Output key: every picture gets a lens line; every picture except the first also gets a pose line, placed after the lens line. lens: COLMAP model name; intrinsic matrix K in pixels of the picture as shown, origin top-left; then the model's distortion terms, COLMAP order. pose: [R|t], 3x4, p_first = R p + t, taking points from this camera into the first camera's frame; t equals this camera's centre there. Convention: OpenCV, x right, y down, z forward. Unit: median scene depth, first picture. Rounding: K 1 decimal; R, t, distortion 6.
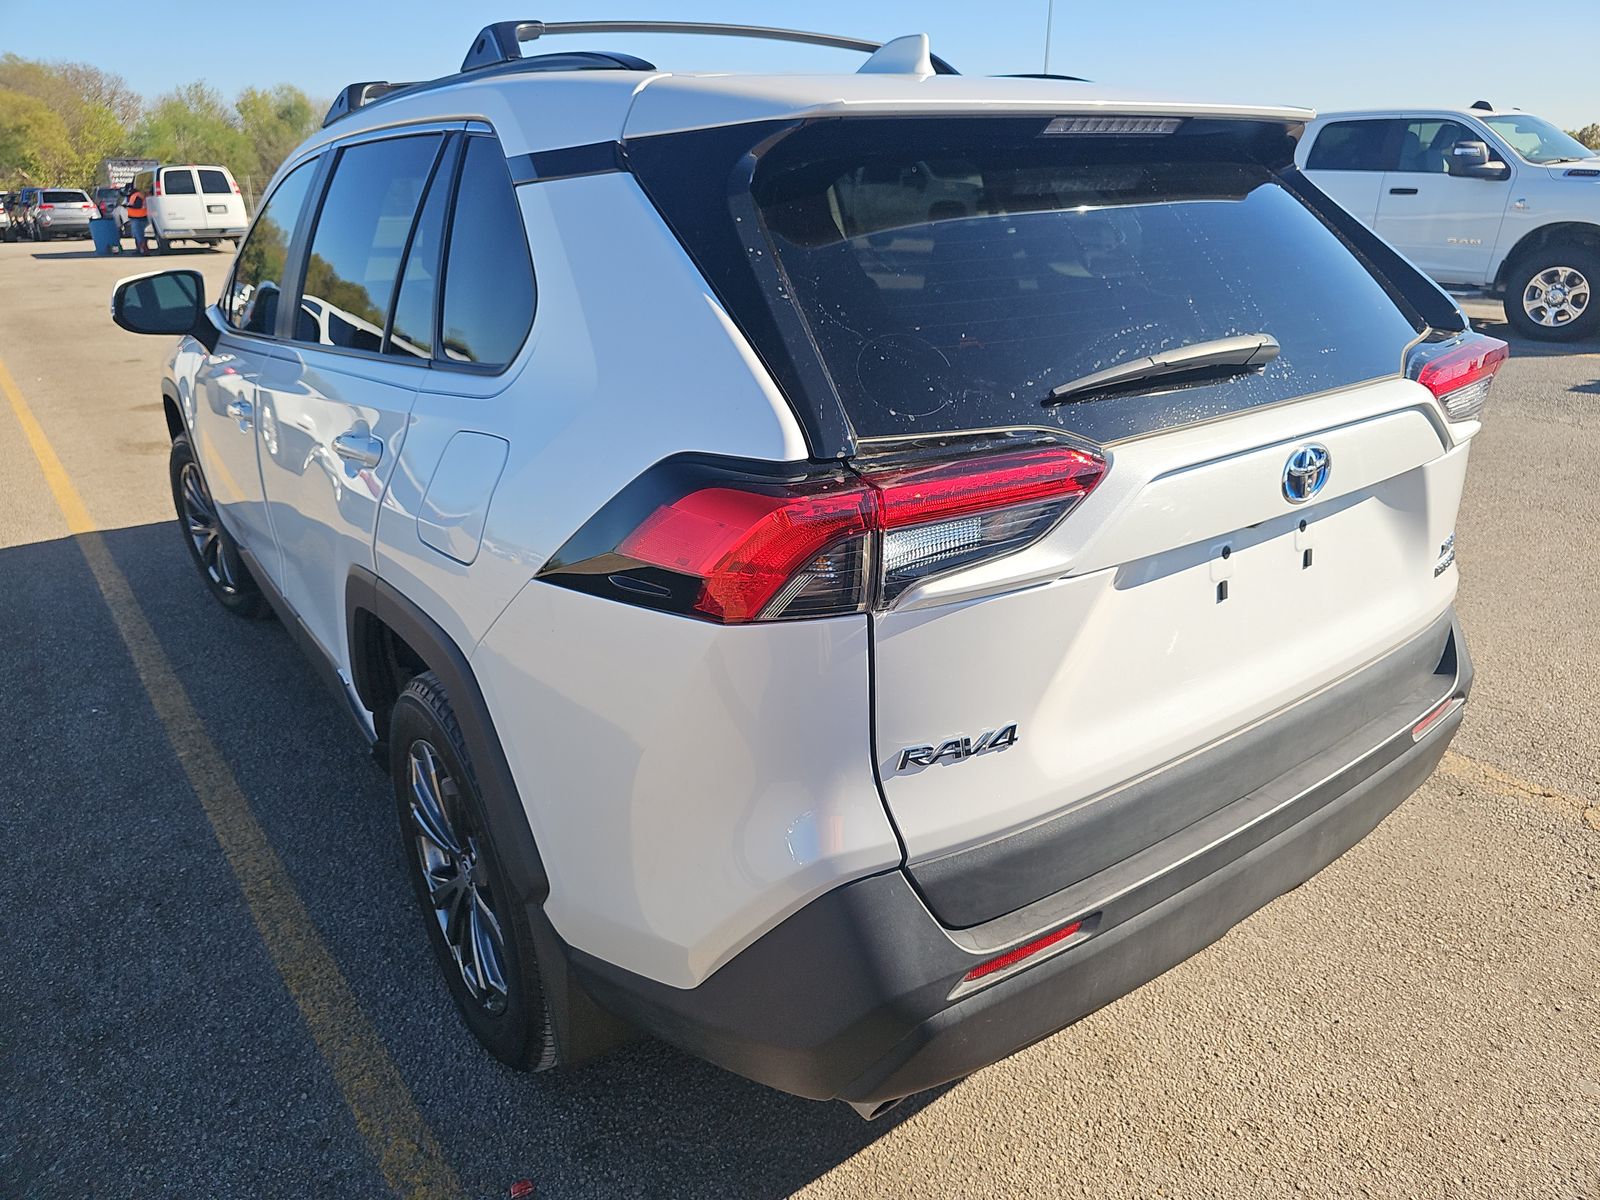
lens RADIAL K [[1080.3, 0, 807.5], [0, 1080.3, 593.0], [0, 0, 1]] dist [0.066852, -0.071987]
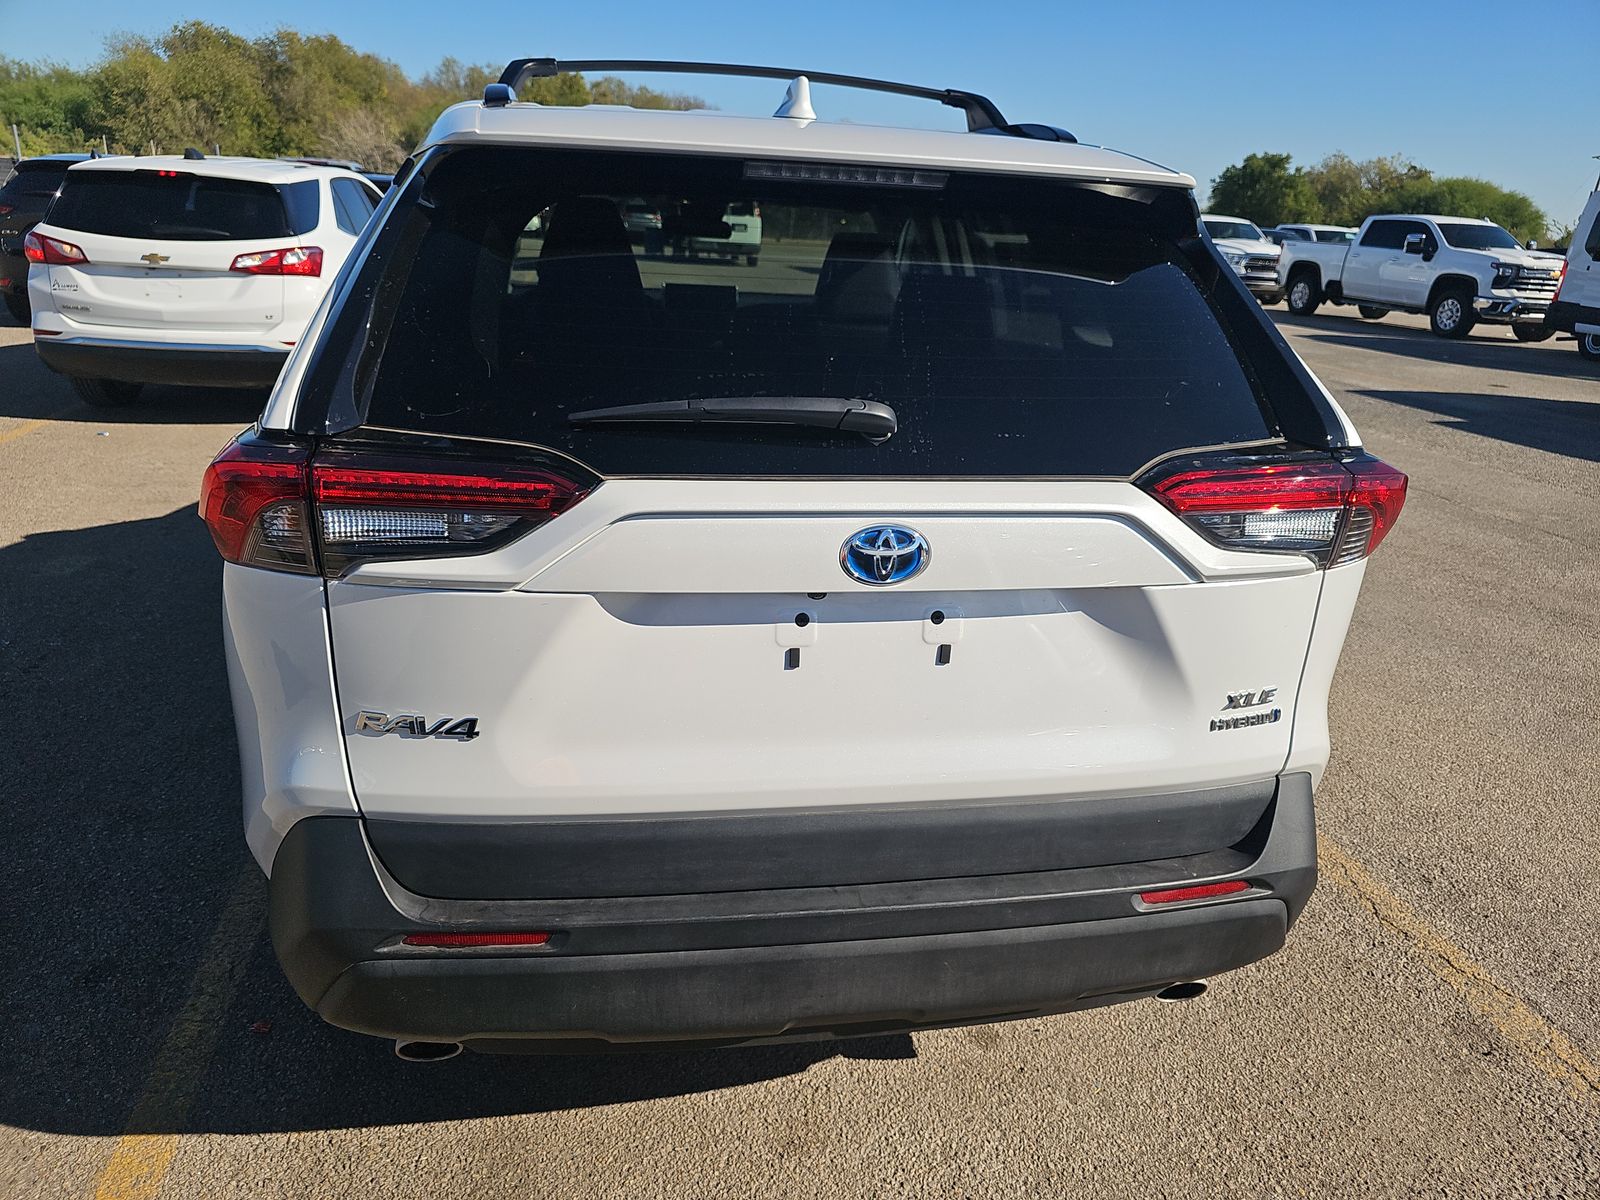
lens RADIAL K [[1083.8, 0, 800.0], [0, 1083.8, 600.0], [0, 0, 1]] dist [0.030044, -0.001831]
pose [[0.891756, 0.212653, -0.399436, 0.759298], [-0.224085, 0.974395, 0.018474, -0.071606], [0.393137, 0.073033, 0.916575, 0.127080]]
